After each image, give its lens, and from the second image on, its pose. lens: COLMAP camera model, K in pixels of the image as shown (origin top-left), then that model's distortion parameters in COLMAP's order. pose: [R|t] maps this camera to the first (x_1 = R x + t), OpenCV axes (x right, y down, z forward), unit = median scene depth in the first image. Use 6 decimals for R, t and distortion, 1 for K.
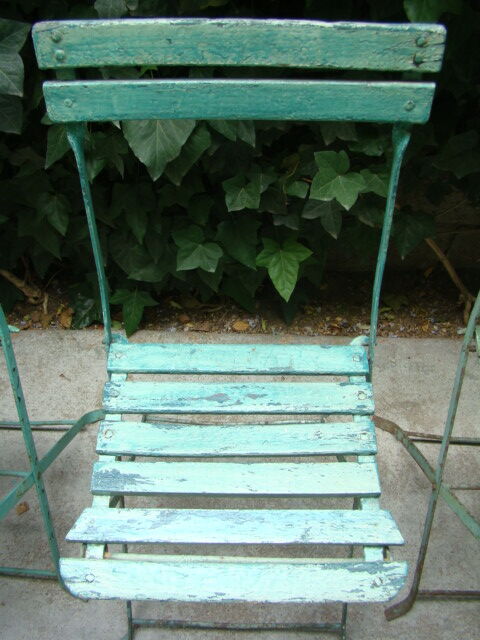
lens RADIAL K [[595.1, 0, 227.1], [0, 595.1, 327.3], [0, 0, 1]] dist [-0.125163, 0.000000]
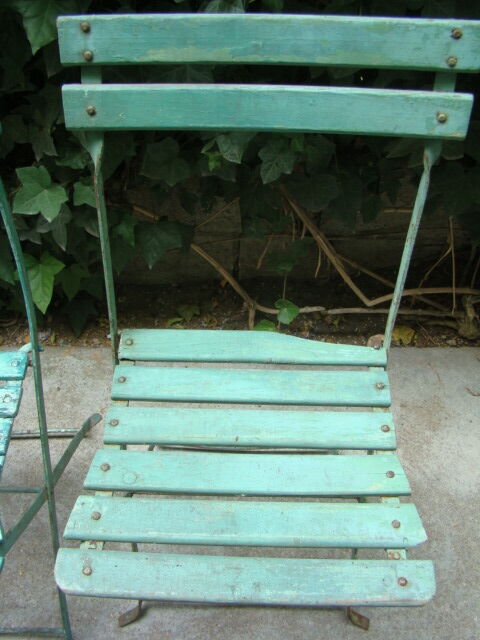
lens RADIAL K [[595.1, 0, 240.6], [0, 595.1, 320.8], [0, 0, 1]] dist [-0.125163, 0.000000]
pose [[0.998085, -0.025813, 0.056213, 0.468772], [0.028325, 0.998614, -0.044354, 0.029072], [-0.054990, 0.045861, 0.997433, -0.038417]]
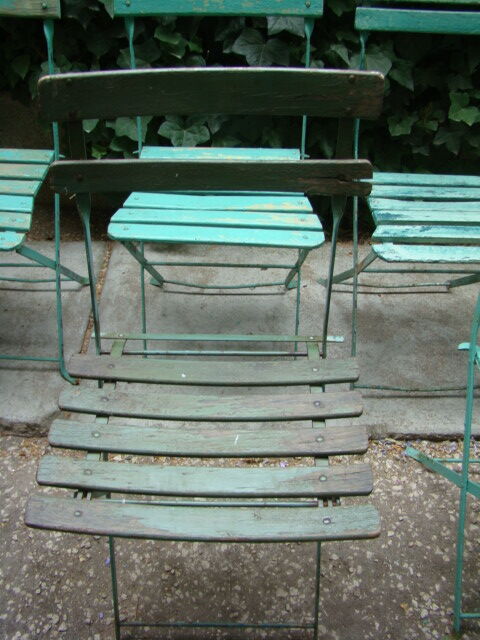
lens RADIAL K [[595.1, 0, 237.4], [0, 595.1, 316.1], [0, 0, 1]] dist [-0.125163, 0.000000]
pose [[0.998382, 0.005051, 0.056646, -0.543698], [0.008744, 0.970573, -0.240647, 0.709284], [-0.056194, 0.240753, 0.968958, -0.419627]]
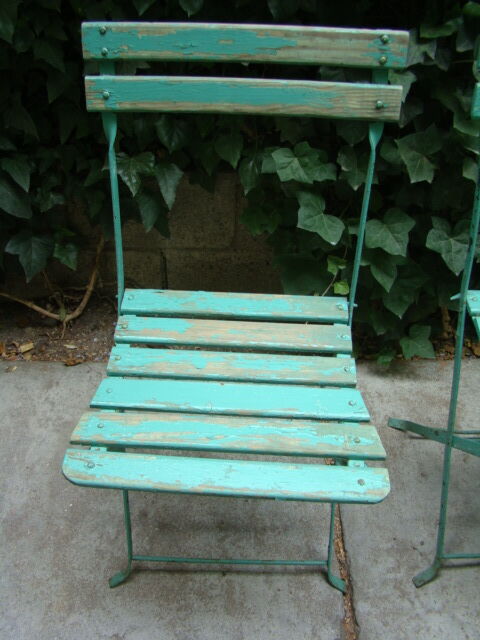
lens RADIAL K [[595.1, 0, 231.7], [0, 595.1, 318.1], [0, 0, 1]] dist [-0.125163, 0.000000]
pose [[0.998862, -0.019387, 0.043577, -1.137883], [0.029049, 0.971932, -0.233462, 0.244126], [-0.037828, 0.234462, 0.971389, -0.093981]]
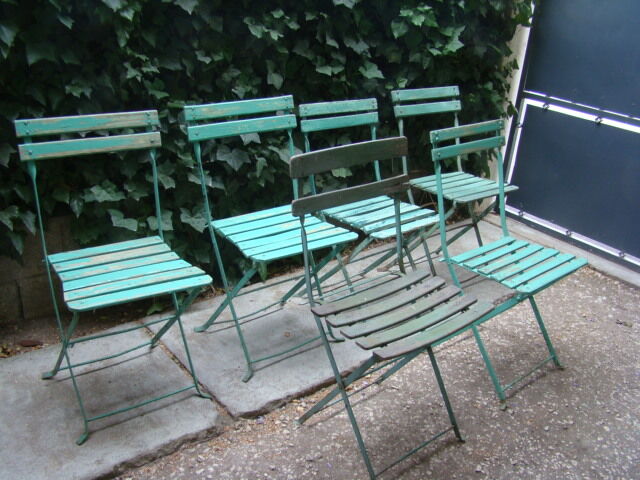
lens RADIAL K [[595.1, 0, 317.7], [0, 595.1, 240.8], [0, 0, 1]] dist [-0.125163, 0.000000]
pose [[0.746679, -0.200689, 0.634188, -1.776143], [0.515335, 0.777362, -0.360747, 1.006258], [-0.420595, 0.596181, 0.683862, -0.737634]]
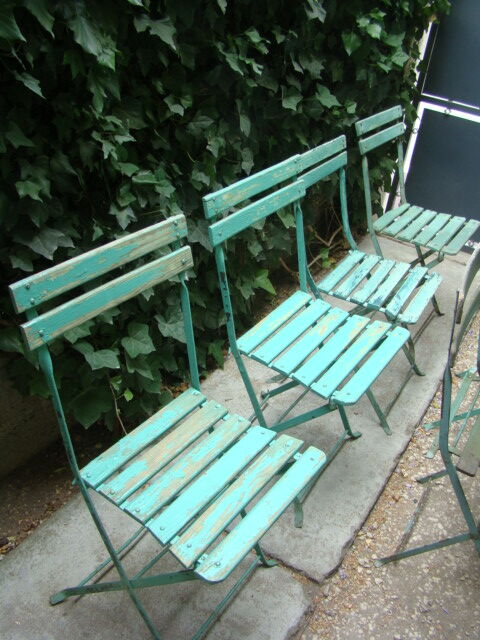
lens RADIAL K [[595.1, 0, 235.5], [0, 595.1, 316.6], [0, 0, 1]] dist [-0.125163, 0.000000]
pose [[0.491279, -0.417284, 0.764538, -1.881396], [0.676836, 0.735369, -0.033559, -0.020056], [-0.548214, 0.533954, 0.643704, -0.220280]]
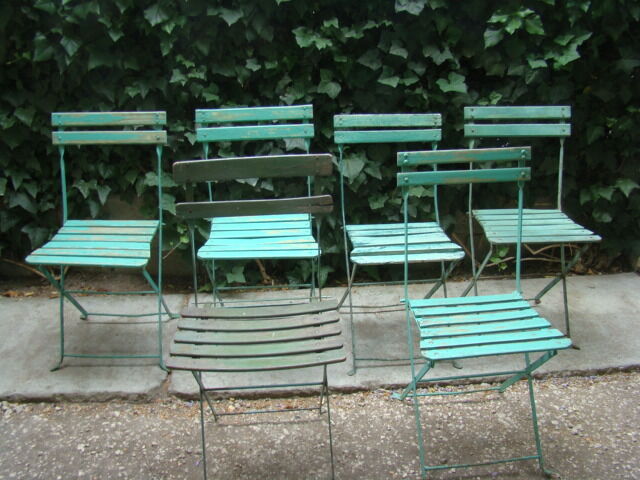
lens RADIAL K [[595.1, 0, 320.4], [0, 595.1, 238.5], [0, 0, 1]] dist [-0.125163, 0.000000]
pose [[0.992685, -0.029374, 0.117102, -0.550379], [0.089651, 0.828988, -0.552033, 1.375155], [-0.080861, 0.558494, 0.825558, -1.060415]]
